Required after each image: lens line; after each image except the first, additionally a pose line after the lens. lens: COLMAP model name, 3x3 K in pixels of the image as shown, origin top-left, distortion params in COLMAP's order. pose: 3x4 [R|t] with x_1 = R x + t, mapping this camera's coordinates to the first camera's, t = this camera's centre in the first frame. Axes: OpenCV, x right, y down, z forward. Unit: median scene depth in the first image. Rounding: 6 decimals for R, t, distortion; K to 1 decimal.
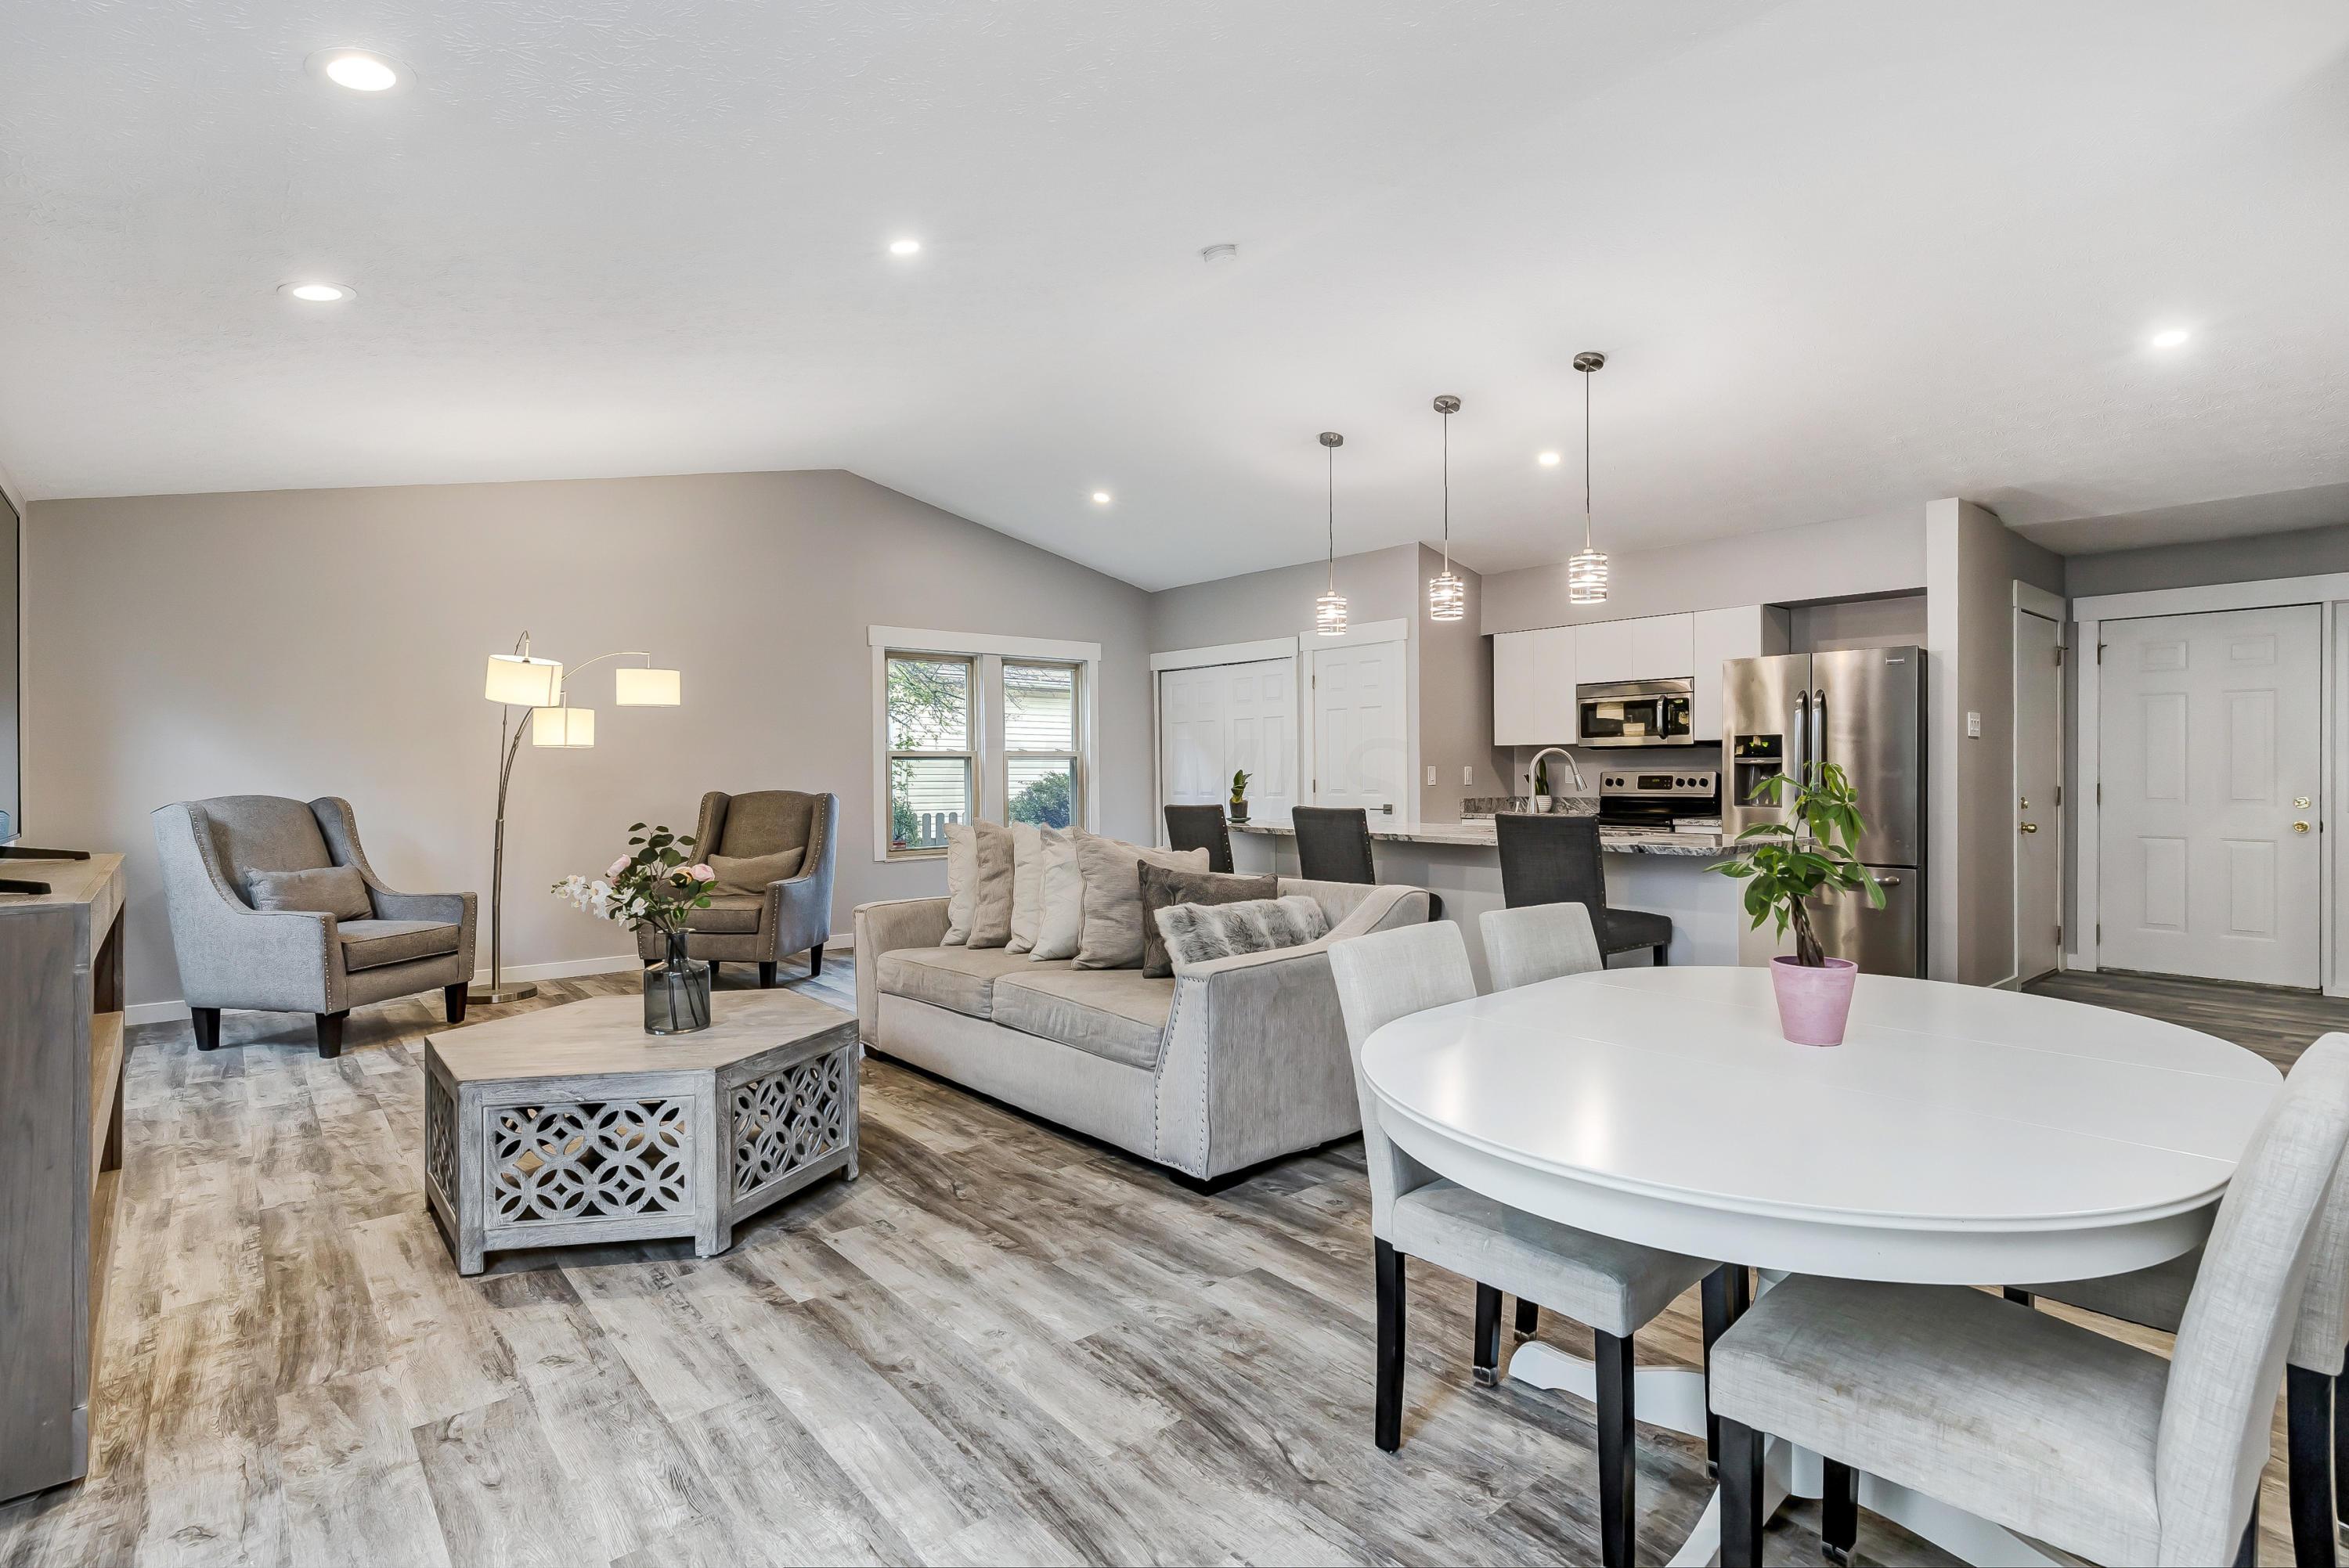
lens RADIAL K [[1131.4, 0, 1170.0], [0, 1131.4, 776.7], [0, 0, 1]] dist [0.000170, -0.000192]
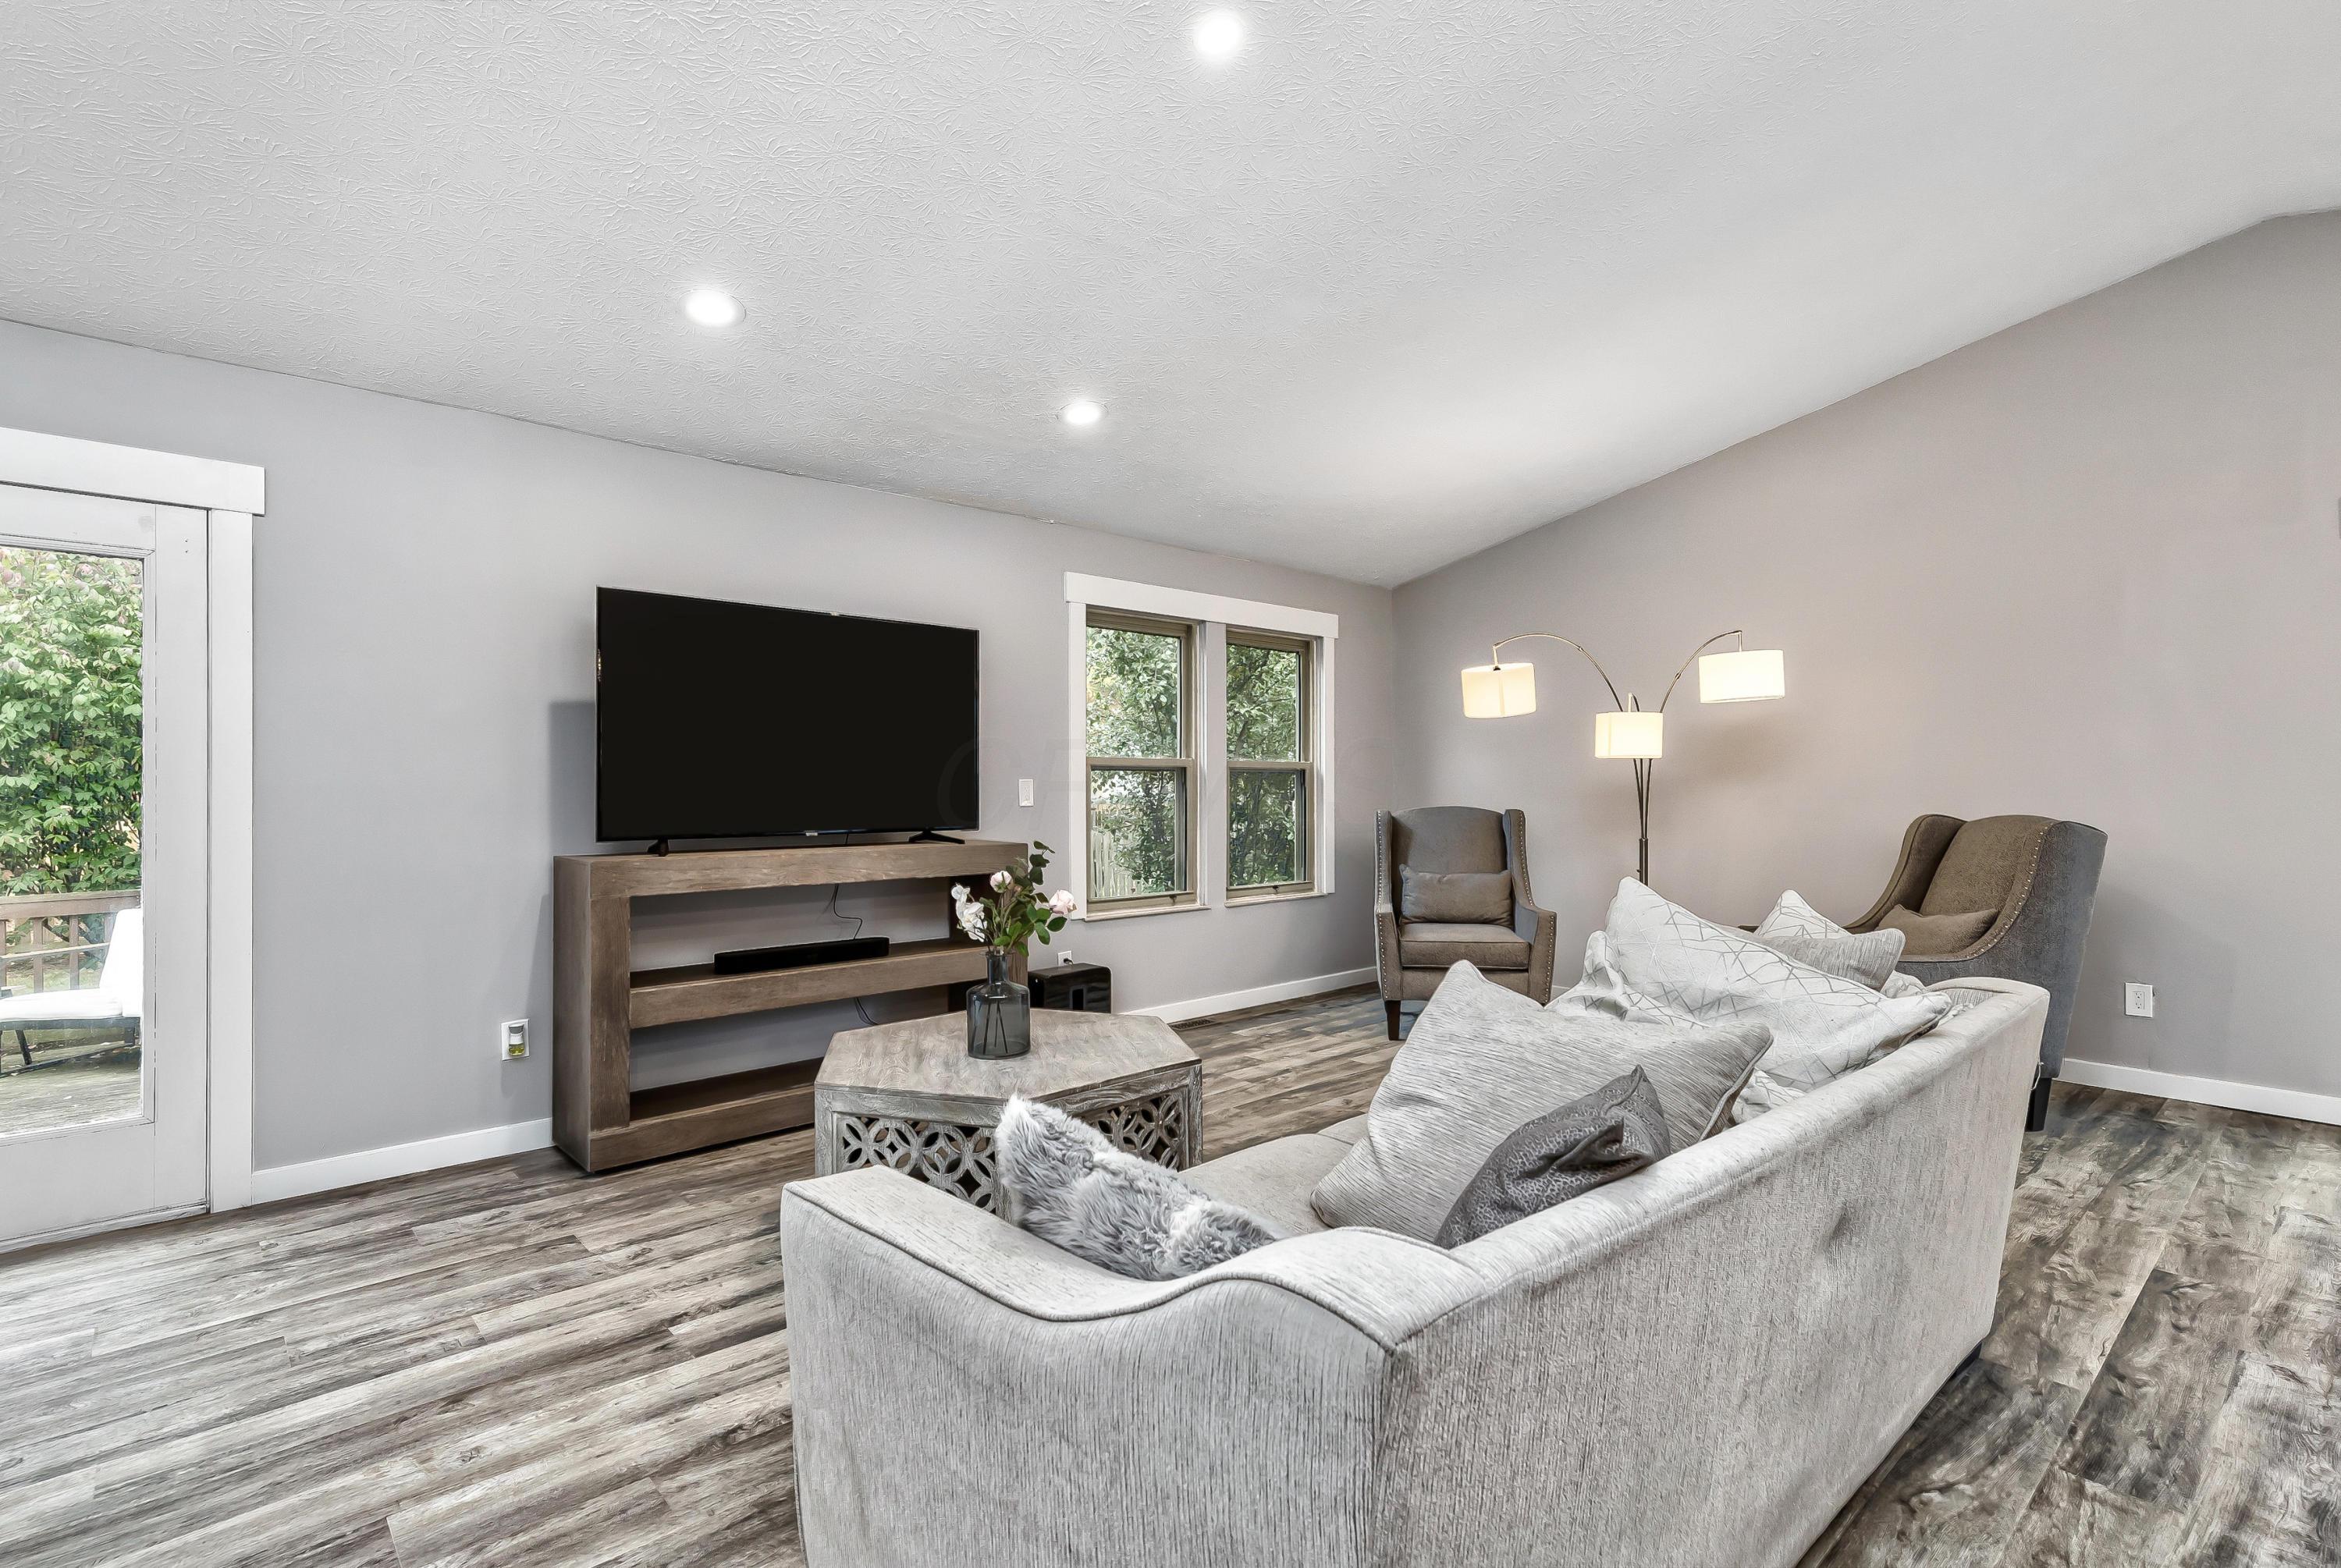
lens RADIAL K [[1110.3, 0, 1180.1], [0, 1110.3, 776.7], [0, 0, 1]] dist [0.004698, 0.000805]
pose [[0.039424, -0.007200, -0.999197, 0.283559], [-0.002513, 0.999970, -0.007304, -0.003568], [0.999219, 0.002799, 0.039405, 0.604625]]
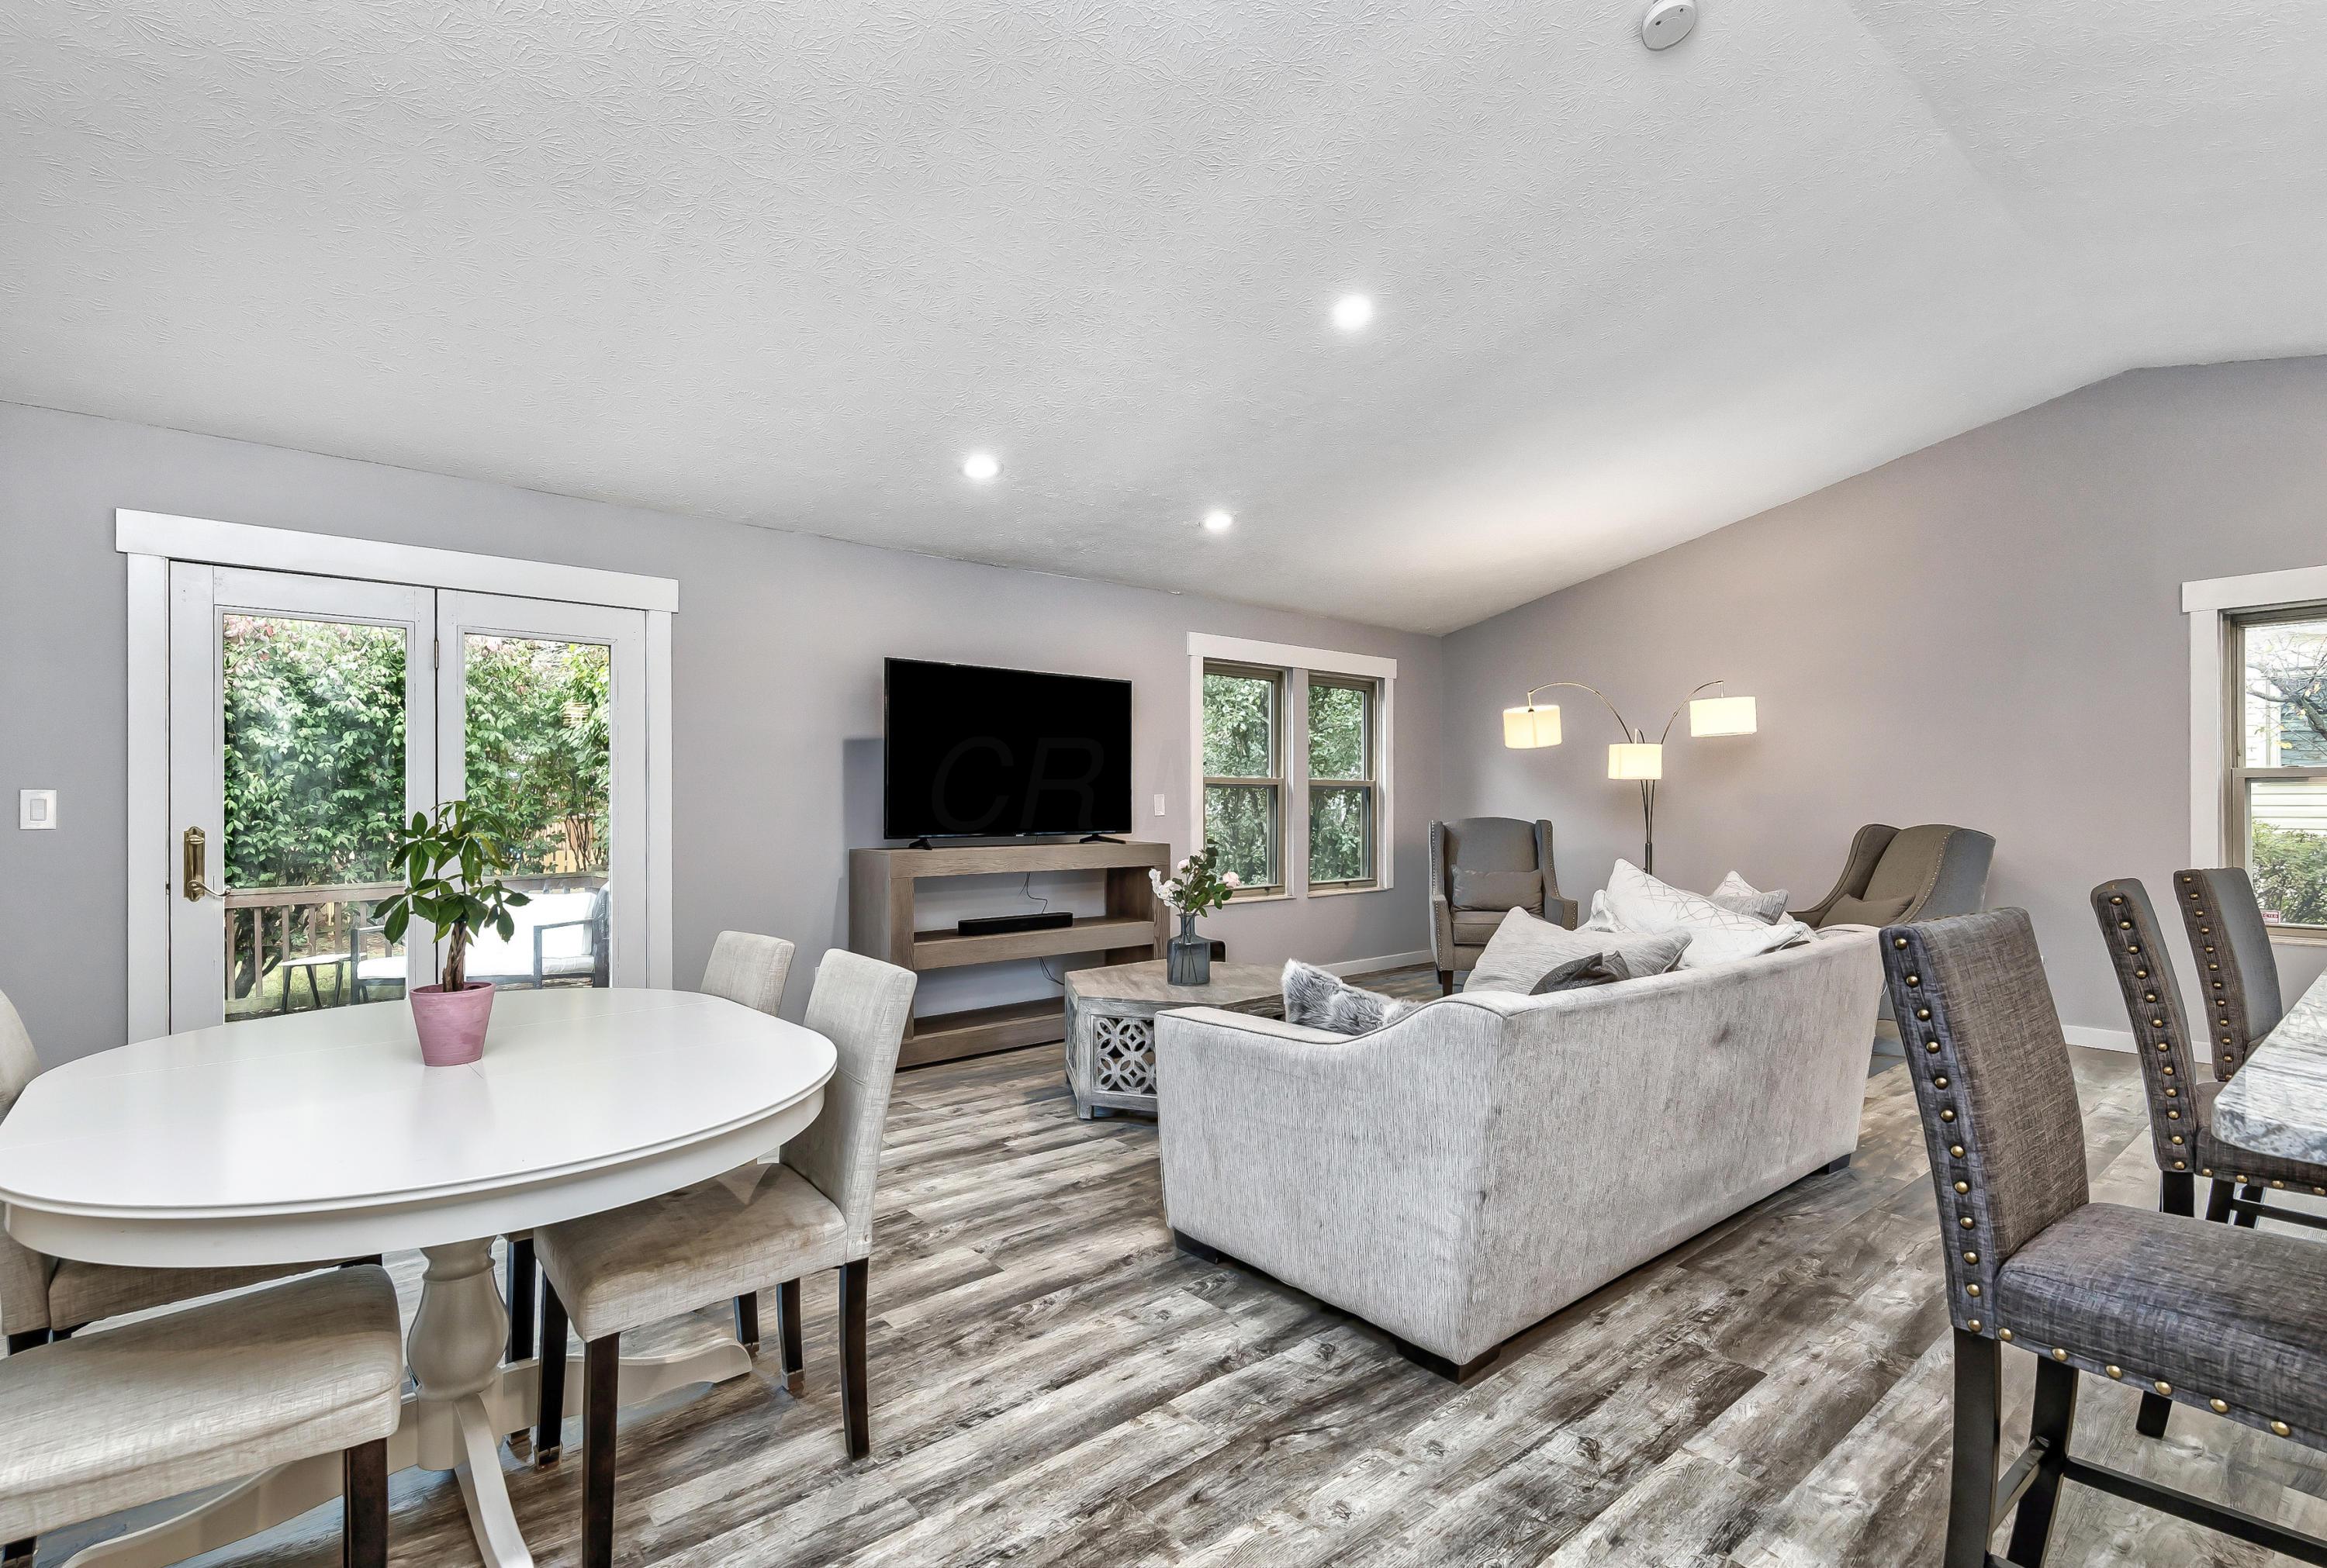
lens RADIAL K [[1086.1, 0, 1163.5], [0, 1086.1, 784.0], [0, 0, 1]] dist [0.000881, 0.000631]
pose [[-0.001491, -0.013219, -0.999912, 0.502364], [-0.005360, 0.999898, -0.013211, -0.003752], [0.999985, 0.005340, -0.001562, 0.524651]]
